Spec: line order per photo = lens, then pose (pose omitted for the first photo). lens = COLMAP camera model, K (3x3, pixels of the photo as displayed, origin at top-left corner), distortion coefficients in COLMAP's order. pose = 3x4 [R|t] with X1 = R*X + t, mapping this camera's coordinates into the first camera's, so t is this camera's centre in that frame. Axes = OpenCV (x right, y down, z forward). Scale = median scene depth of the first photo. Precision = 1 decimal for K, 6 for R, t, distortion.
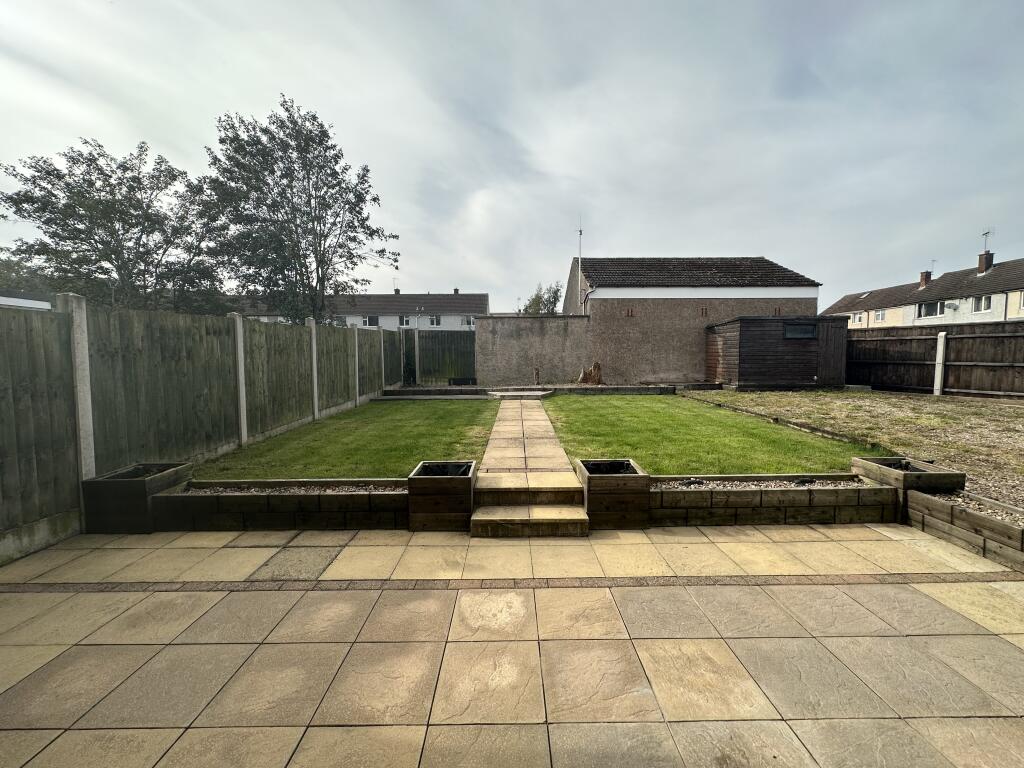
lens RADIAL K [[407.1, 0, 512.0], [0, 407.1, 384.0], [0, 0, 1]] dist [0.000343, 0.000270]
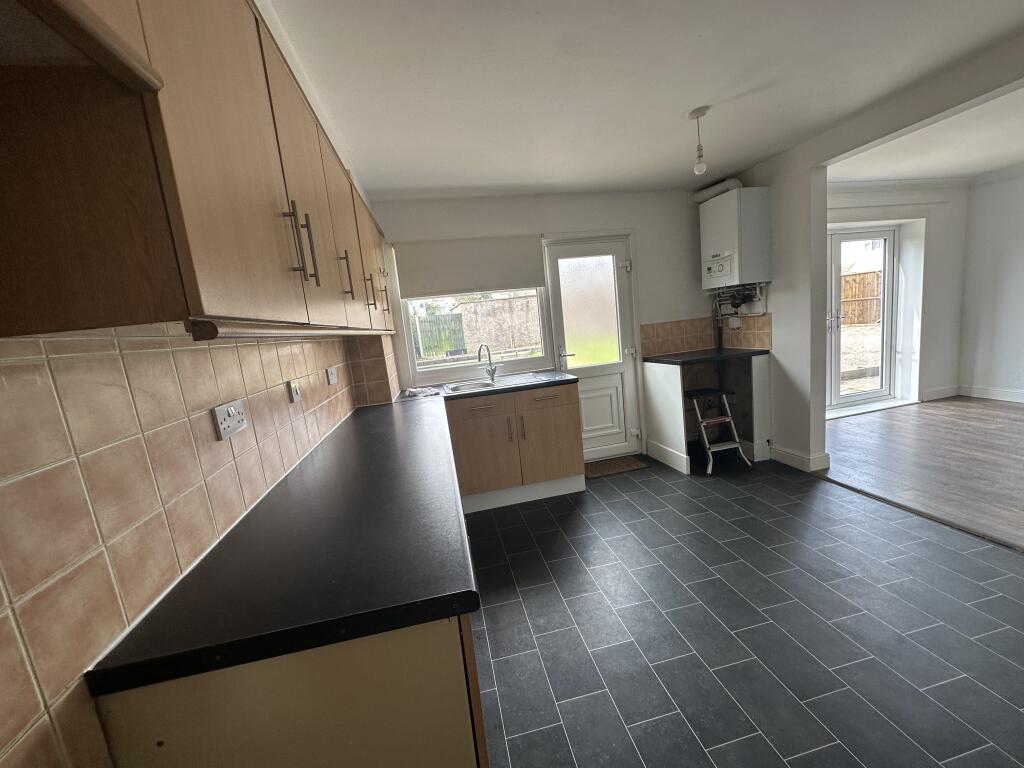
lens RADIAL K [[407.1, 0, 512.0], [0, 407.1, 384.0], [0, 0, 1]] dist [0.000343, 0.000270]
pose [[0.977193, -0.123233, 0.172940, -0.188679], [0.110723, 0.990606, 0.080249, 0.010168], [-0.181205, -0.059270, 0.981658, -0.351847]]
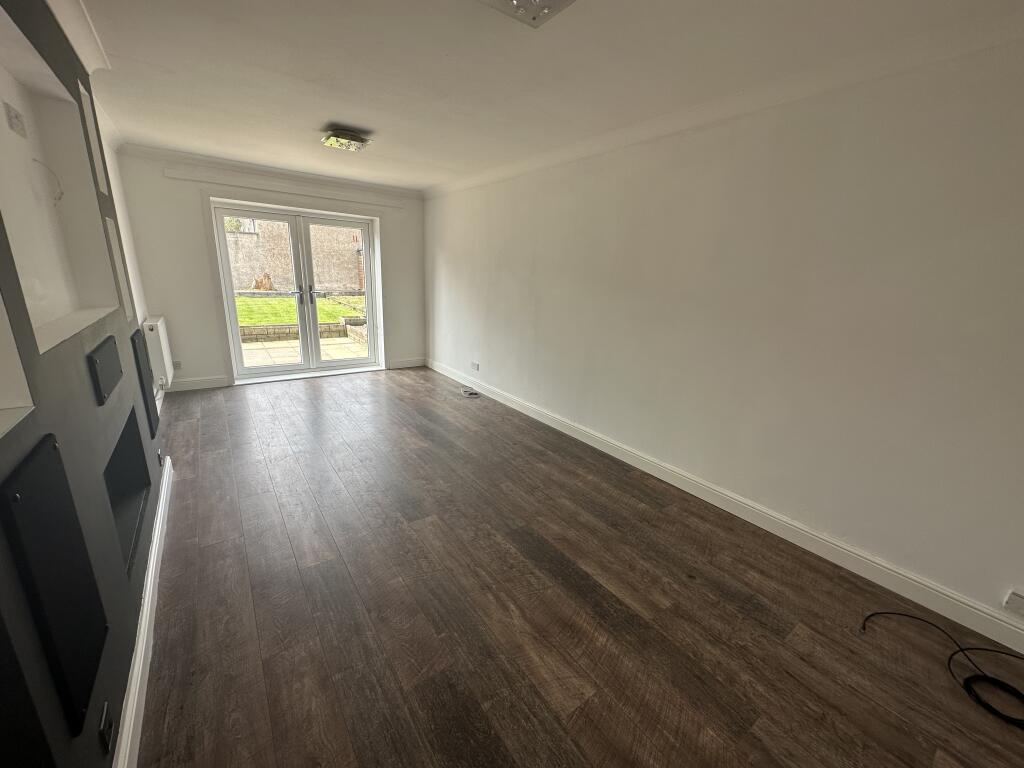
lens RADIAL K [[407.1, 0, 512.0], [0, 407.1, 384.0], [0, 0, 1]] dist [0.000343, 0.000270]
pose [[0.812380, -0.111514, 0.572367, 0.058286], [-0.010444, 0.978605, 0.205485, 0.016387], [-0.583035, -0.172910, 0.793834, -0.492647]]
